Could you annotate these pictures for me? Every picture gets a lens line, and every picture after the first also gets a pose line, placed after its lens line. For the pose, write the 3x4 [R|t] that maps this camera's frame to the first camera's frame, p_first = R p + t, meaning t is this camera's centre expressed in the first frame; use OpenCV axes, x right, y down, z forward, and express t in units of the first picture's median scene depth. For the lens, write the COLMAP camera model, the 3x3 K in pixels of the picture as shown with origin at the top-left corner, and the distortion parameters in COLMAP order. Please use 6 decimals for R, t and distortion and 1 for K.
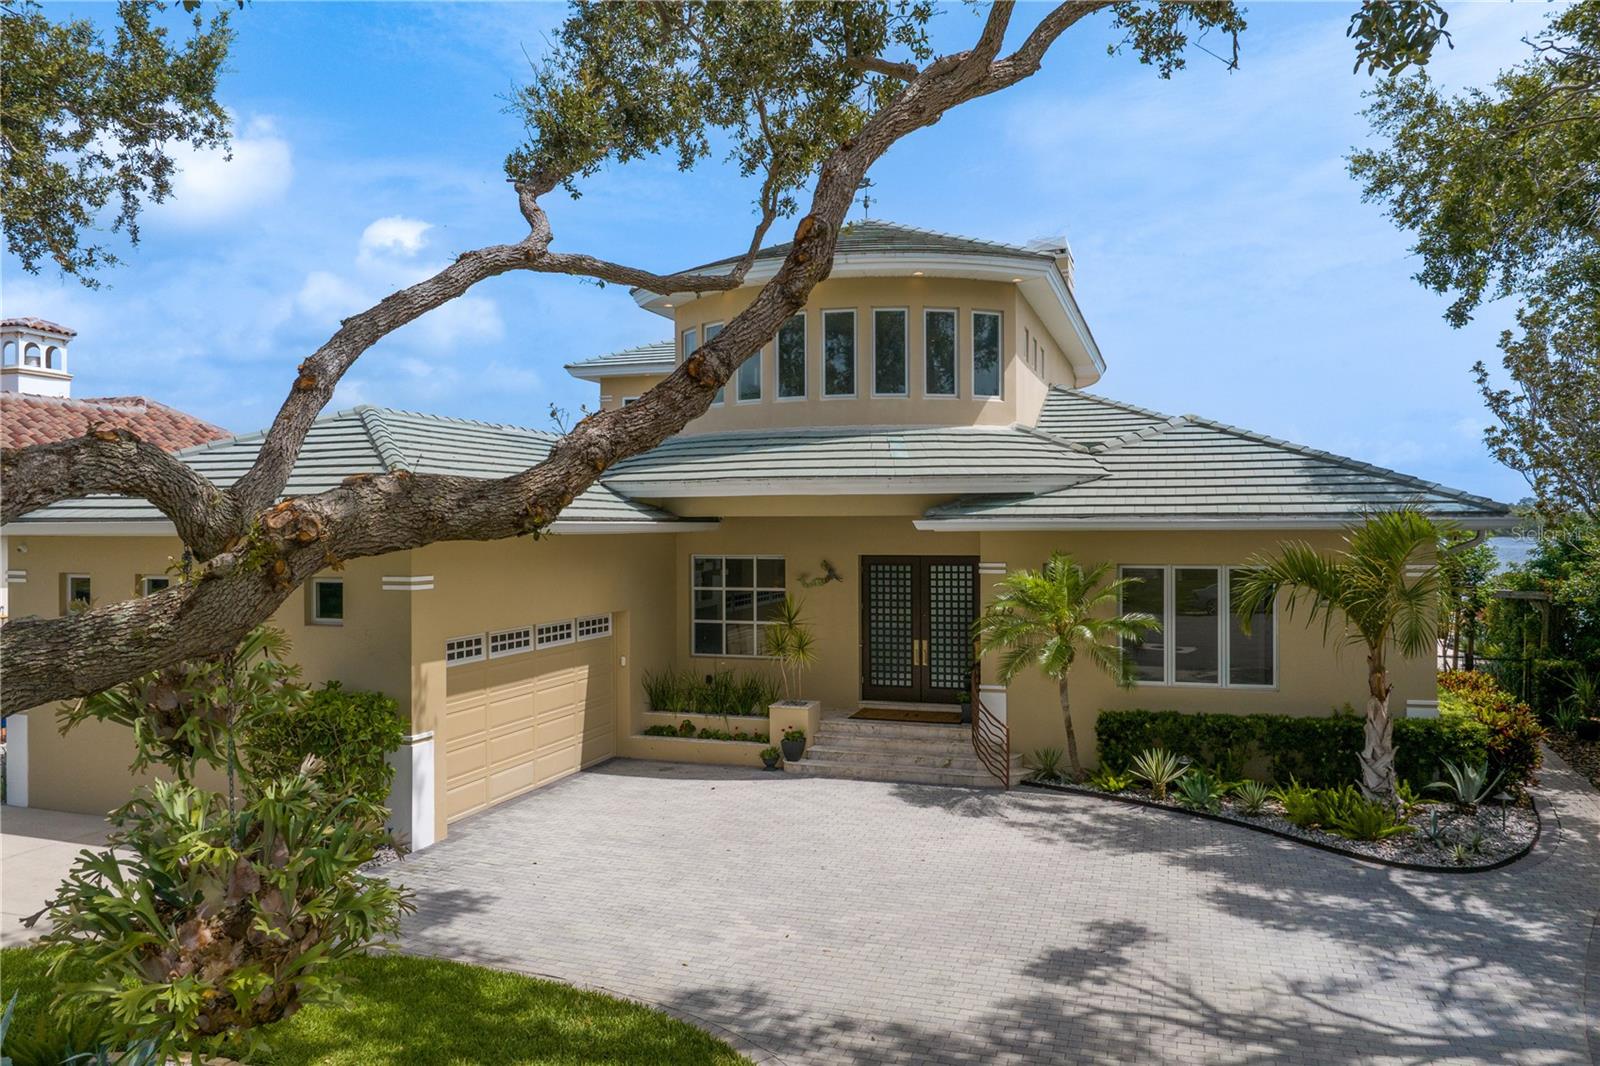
lens RADIAL K [[1131.6, 0, 800.0], [0, 1131.6, 533.0], [0, 0, 1]] dist [-0.039311, -0.008551]
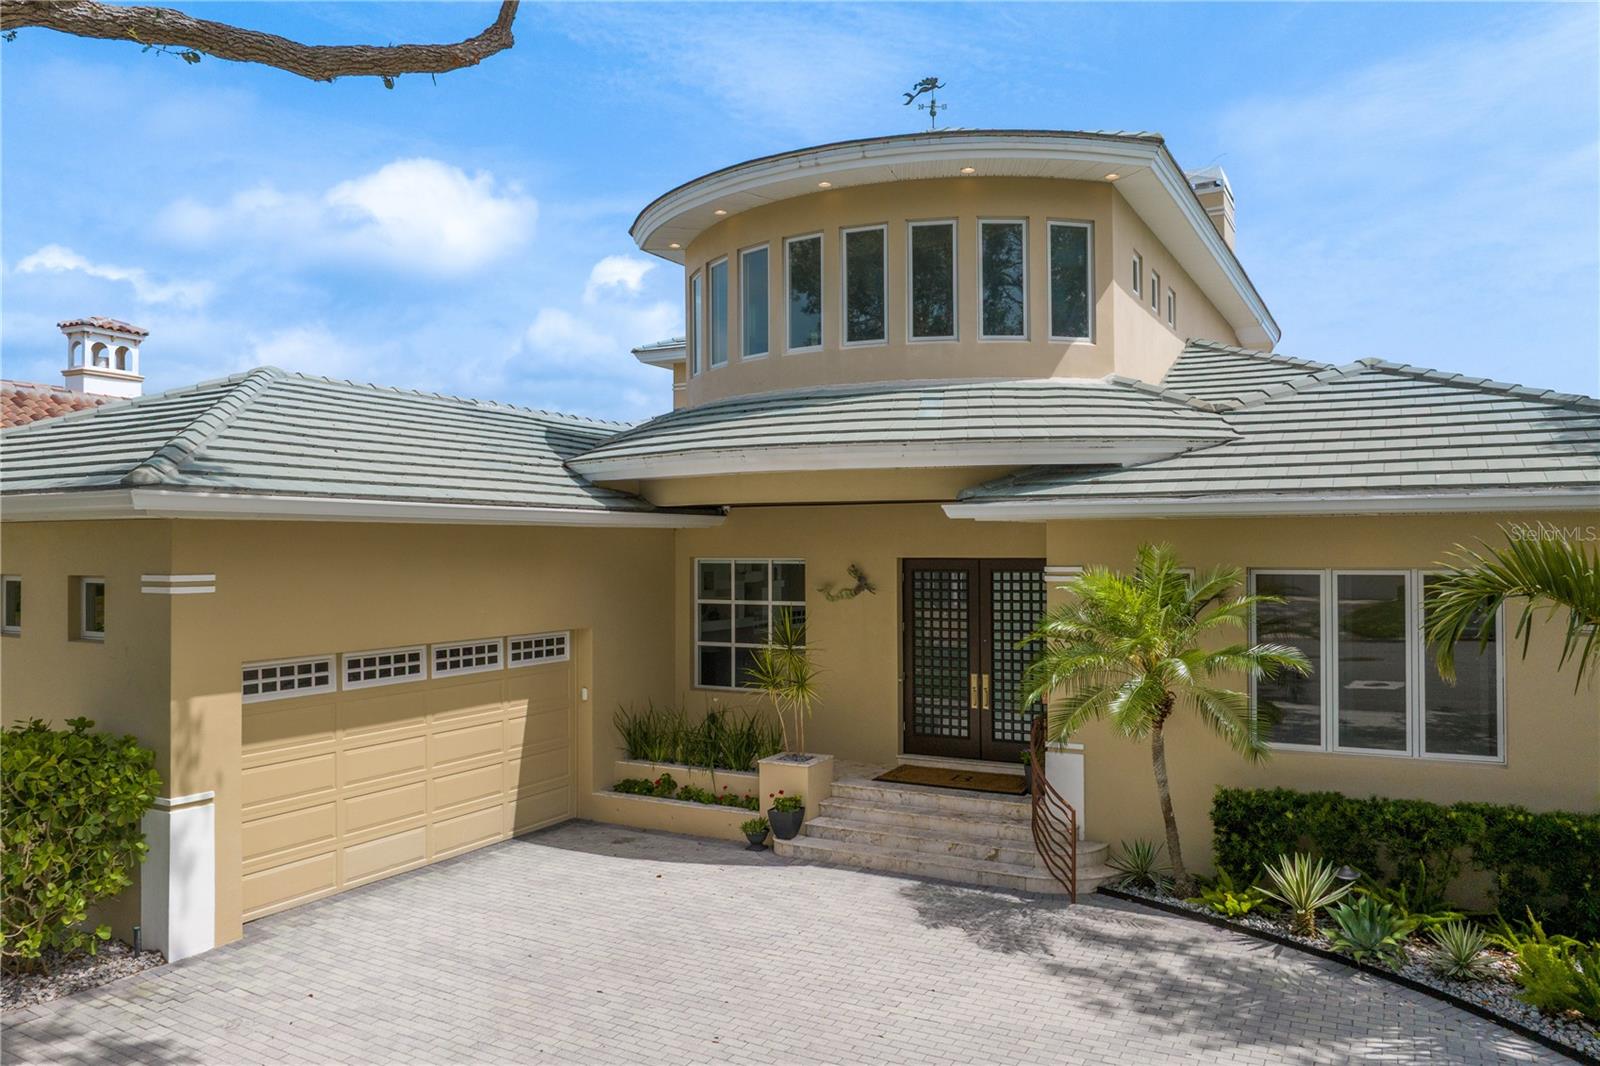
lens RADIAL K [[1131.6, 0, 800.0], [0, 1131.6, 533.0], [0, 0, 1]] dist [-0.039311, -0.008551]
pose [[0.985213, -0.001640, -0.171325, 0.143054], [-0.001540, 0.999829, -0.018428, 0.020866], [0.171326, 0.018419, 0.985042, 0.316216]]
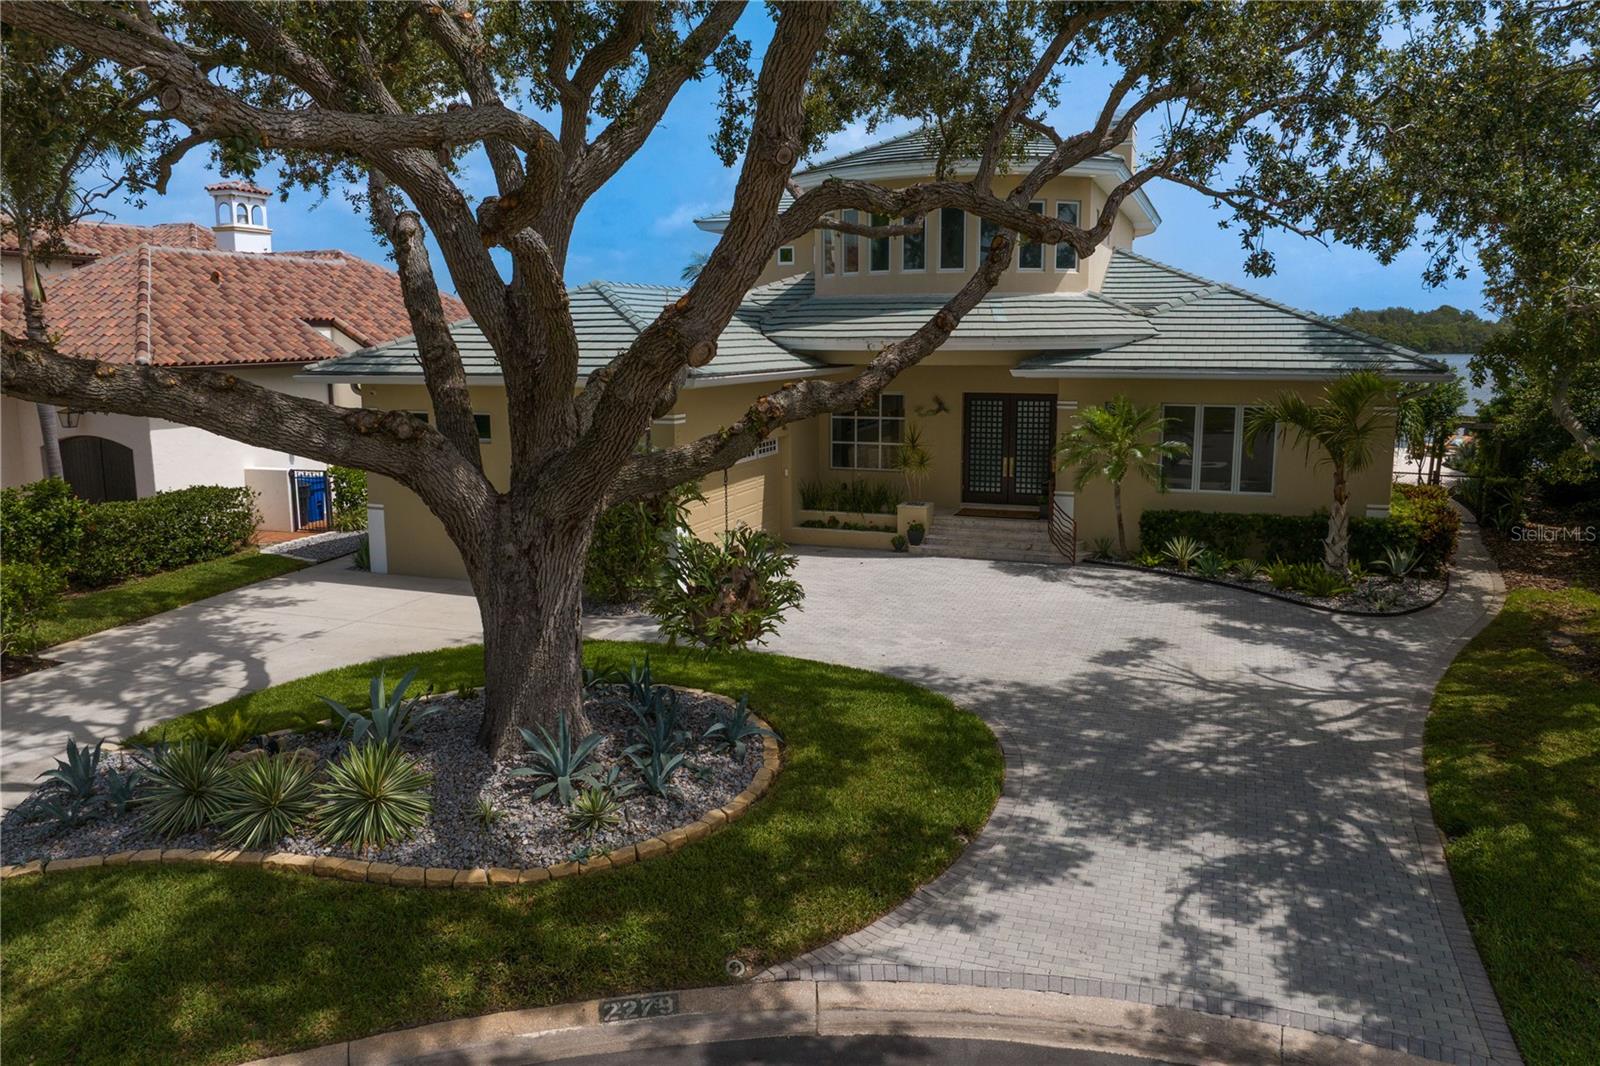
lens RADIAL K [[1133.7, 0, 800.0], [0, 1133.7, 533.0], [0, 0, 1]] dist [-0.004166, -0.101629]
pose [[0.999323, 0.006480, -0.036227, -0.107980], [-0.000389, 0.986180, 0.165674, -0.046199], [0.036800, -0.165548, 0.985515, -0.405003]]
